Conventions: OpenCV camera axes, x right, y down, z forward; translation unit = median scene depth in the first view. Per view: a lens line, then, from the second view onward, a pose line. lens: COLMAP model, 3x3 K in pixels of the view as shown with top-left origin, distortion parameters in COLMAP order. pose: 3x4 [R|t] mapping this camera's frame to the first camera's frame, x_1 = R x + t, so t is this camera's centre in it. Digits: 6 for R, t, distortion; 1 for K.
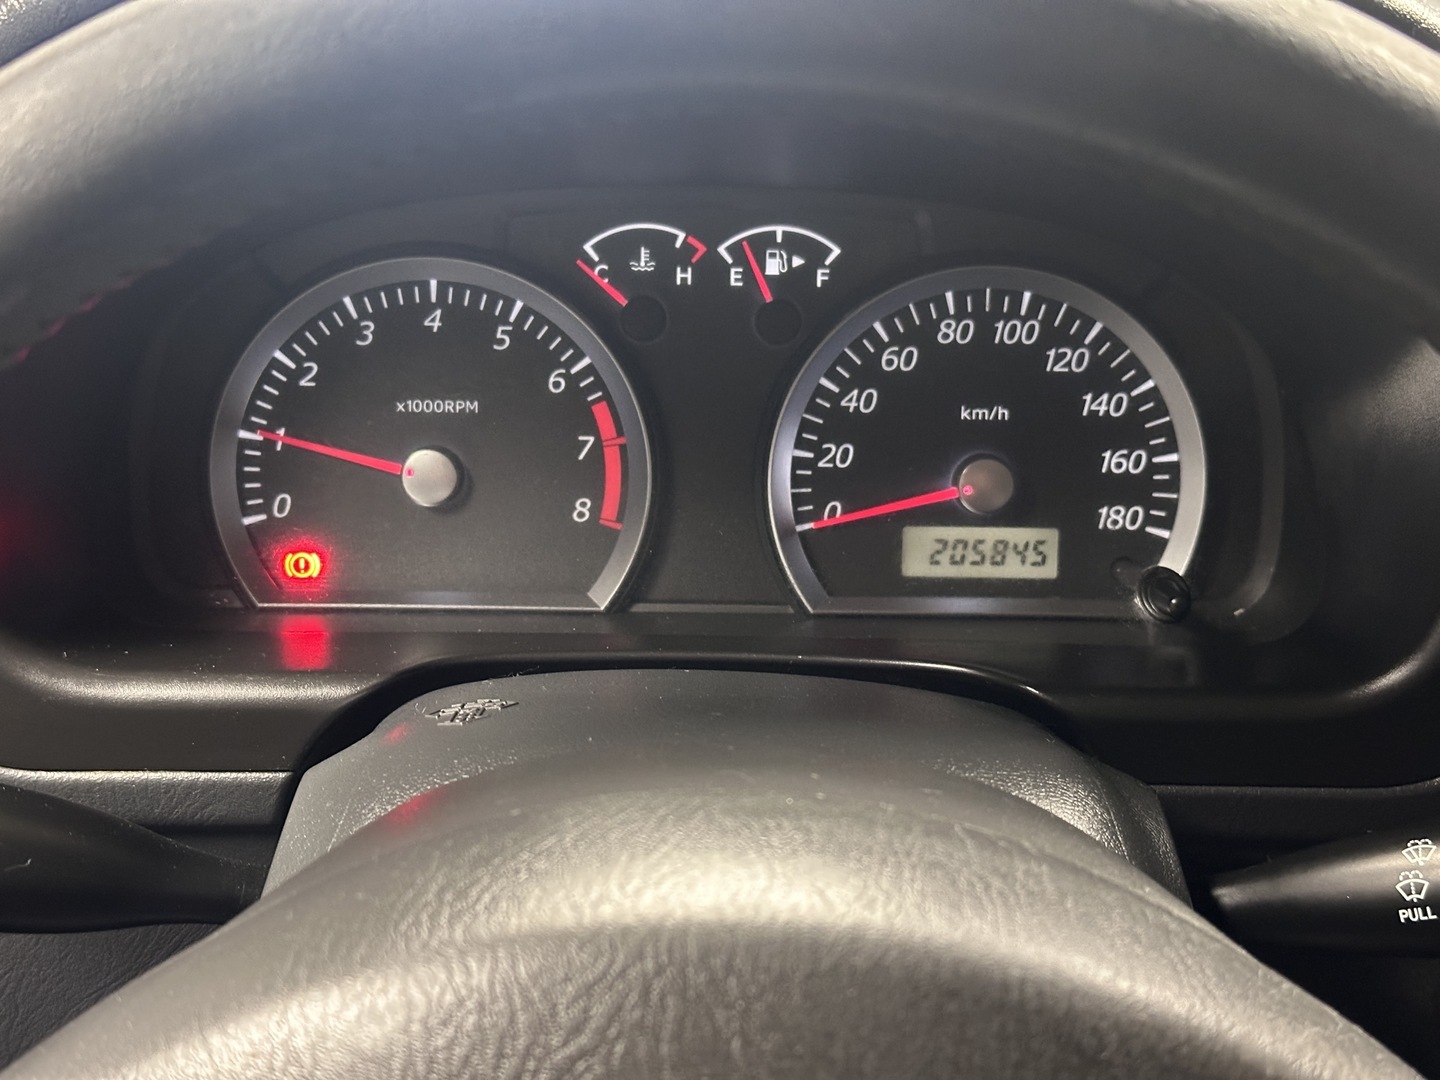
lens RADIAL K [[2060.7, 0, 746.5], [0, 2060.7, 542.1], [0, 0, 1]] dist [0.130108, 0.000000]
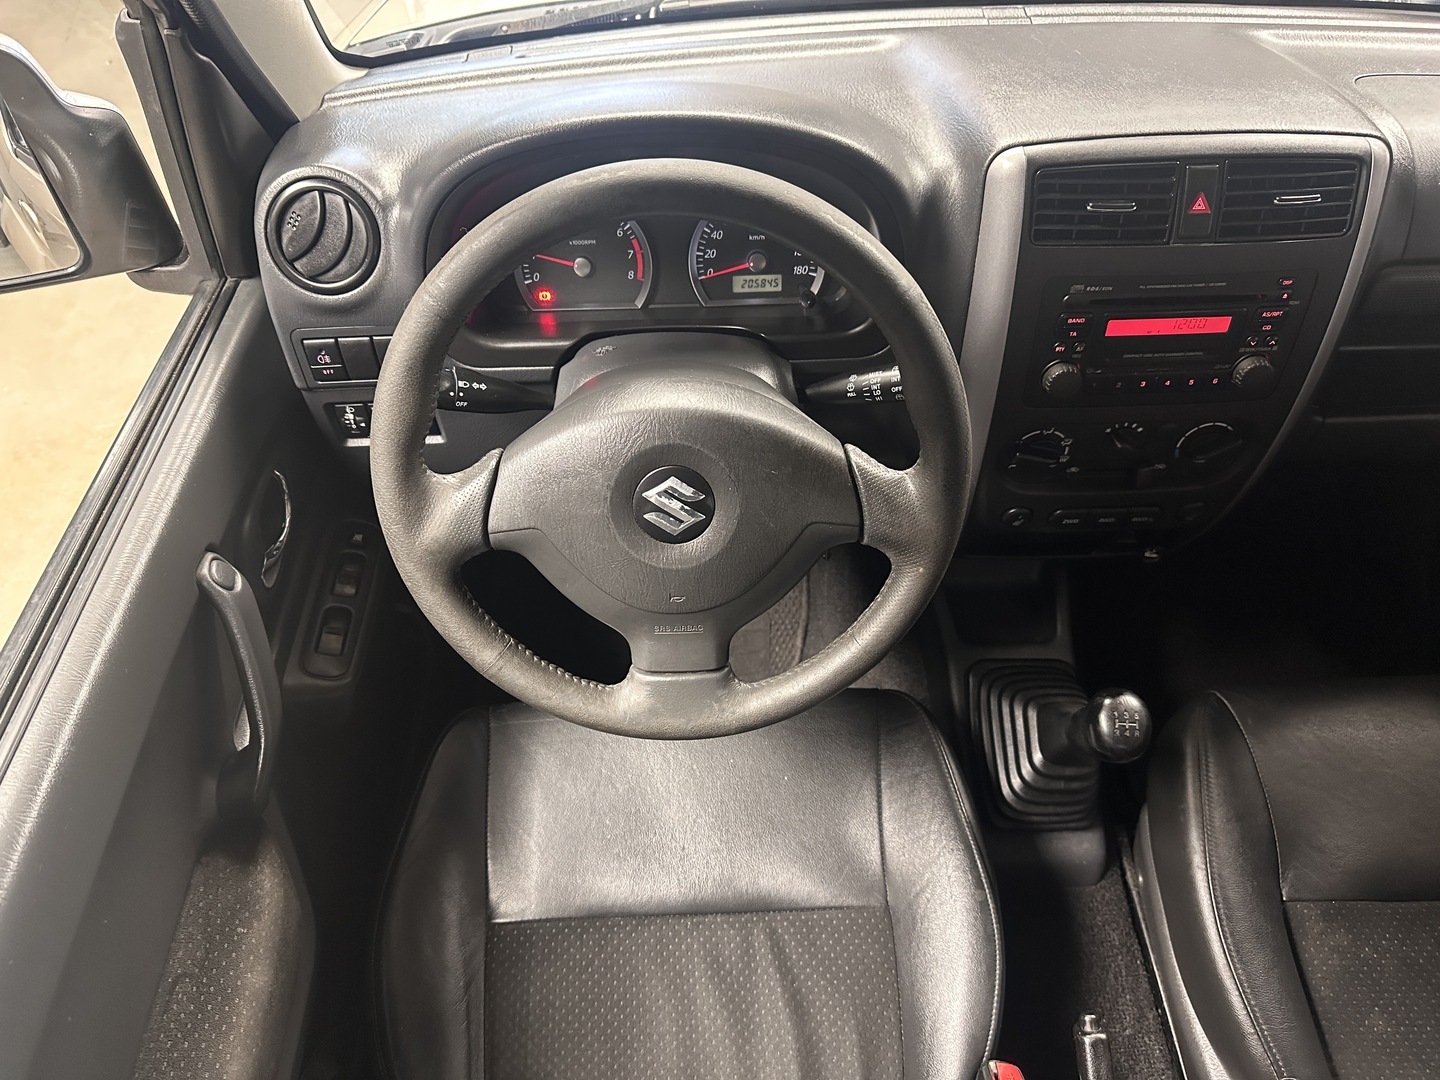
lens RADIAL K [[1052.7, 0, 721.9], [0, 1052.7, 539.9], [0, 0, 1]] dist [0.049331, -0.060055]
pose [[0.999110, -0.039605, -0.014509, 0.066869], [0.042165, 0.946854, 0.318887, -0.141275], [0.001108, -0.319215, 0.947682, -0.662185]]
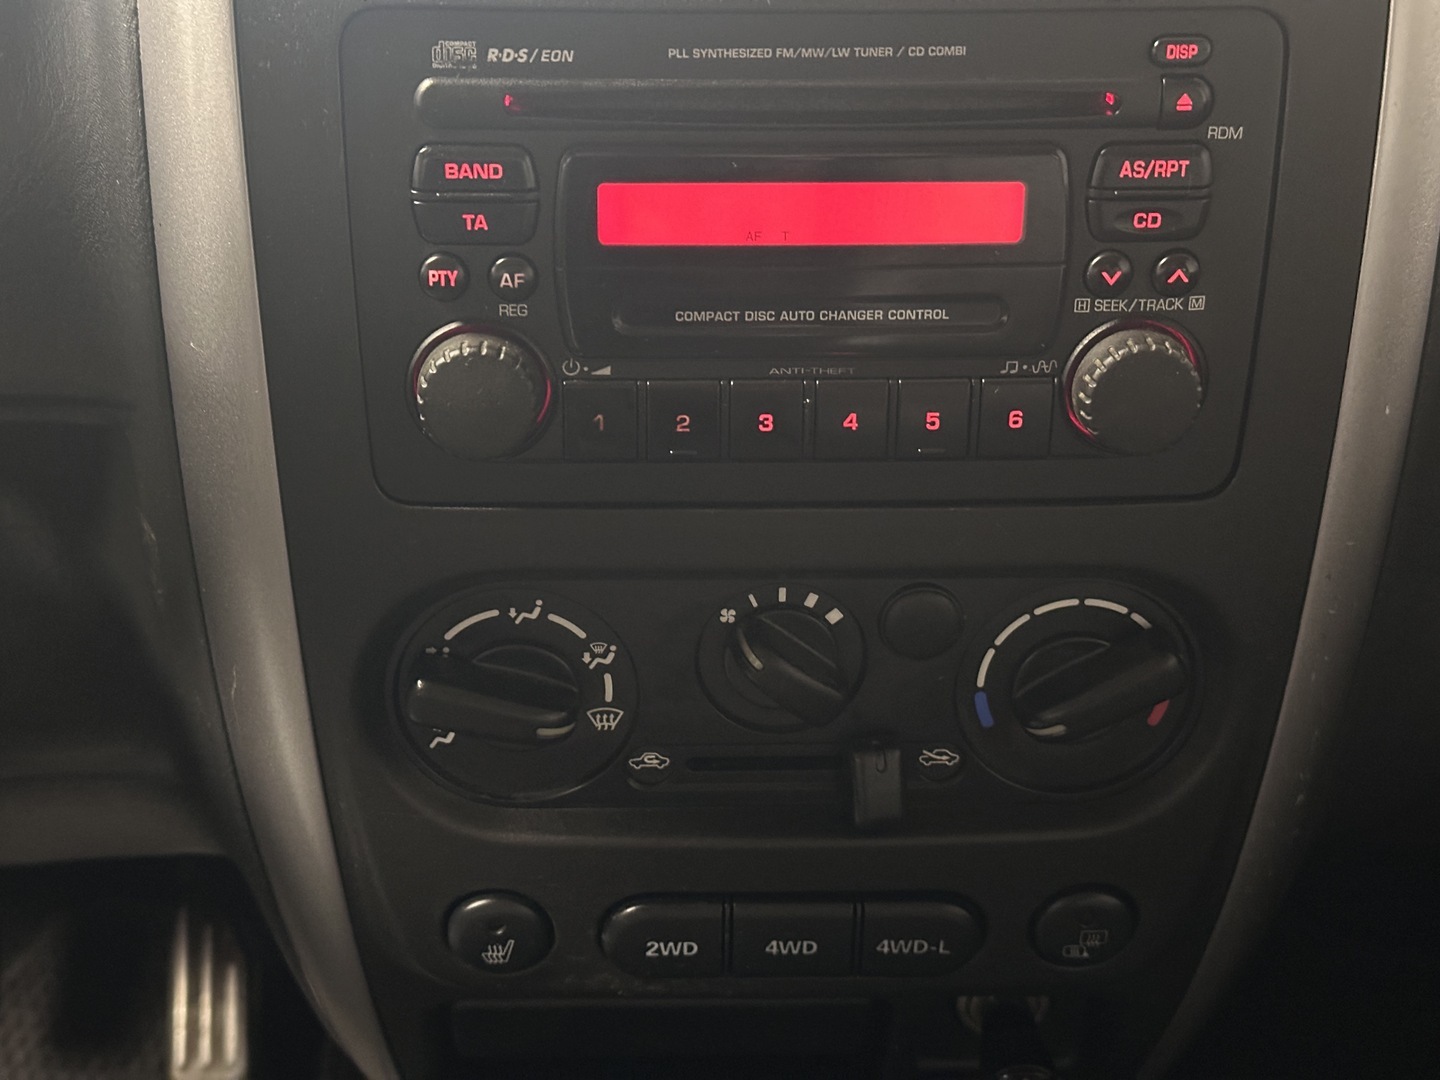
lens RADIAL K [[2060.7, 0, 724.0], [0, 2060.7, 546.4], [0, 0, 1]] dist [0.130108, 0.000000]
pose [[0.999634, -0.026545, -0.005206, 0.621275], [0.026558, 0.999644, 0.002381, 0.194223], [0.005141, -0.002518, 0.999984, -0.035873]]
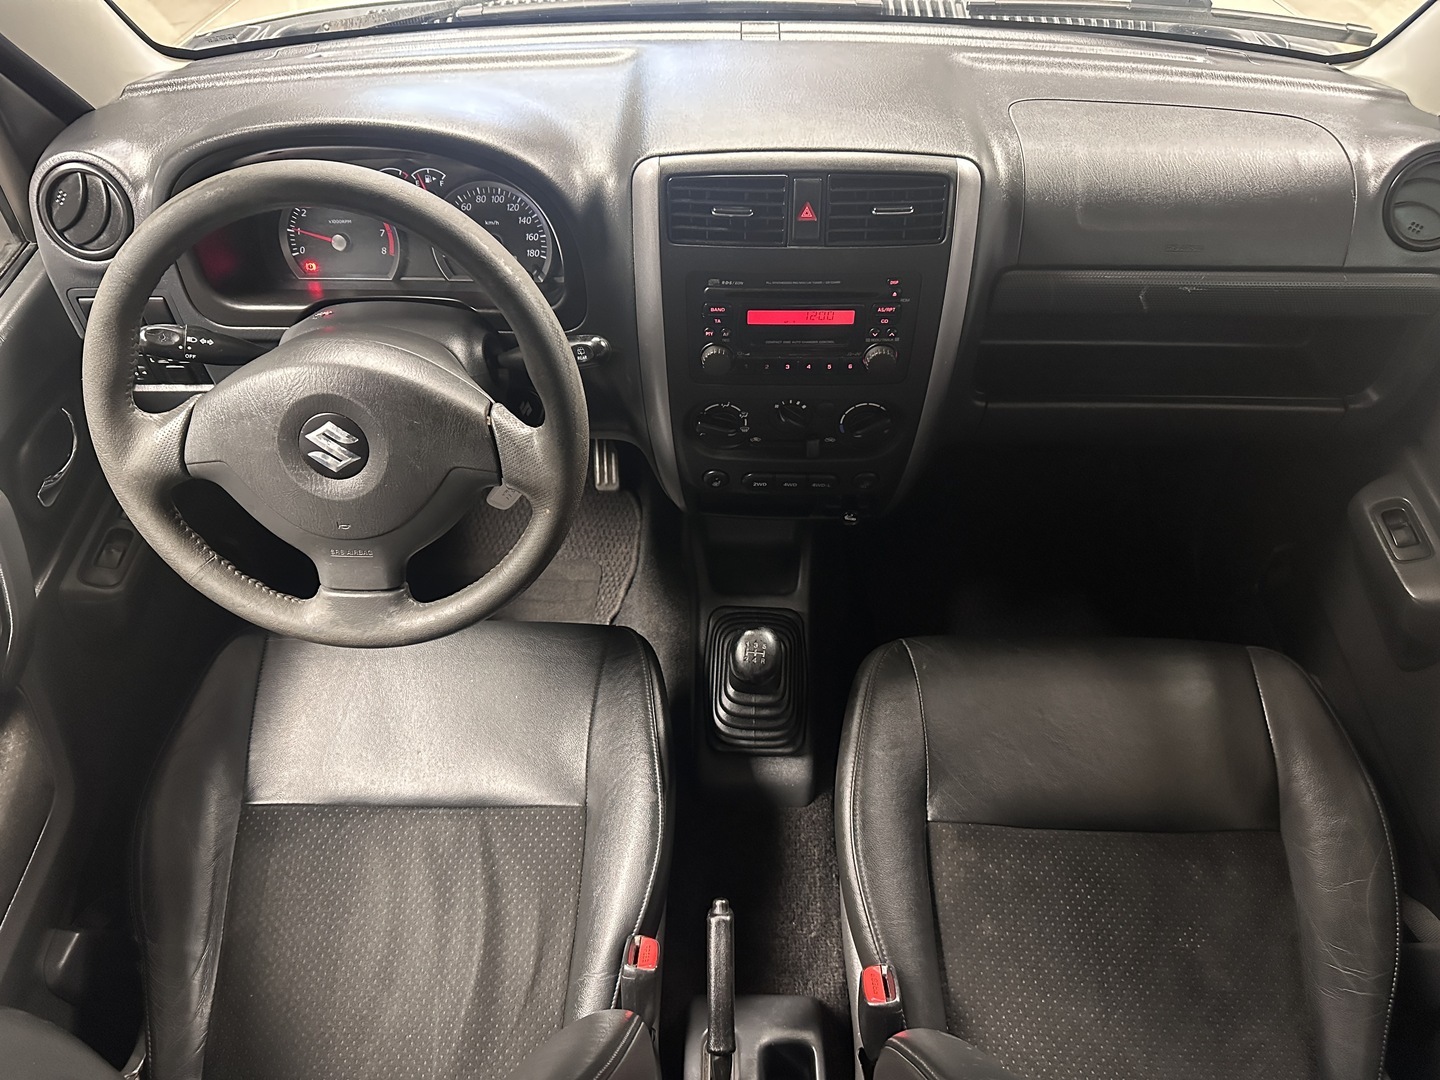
lens RADIAL K [[1052.7, 0, 730.6], [0, 1052.7, 539.7], [0, 0, 1]] dist [0.049331, -0.060055]
pose [[0.998841, 0.006863, -0.047636, 0.625960], [0.009718, 0.940632, 0.339289, -0.166457], [0.047136, -0.339358, 0.939475, -0.898578]]
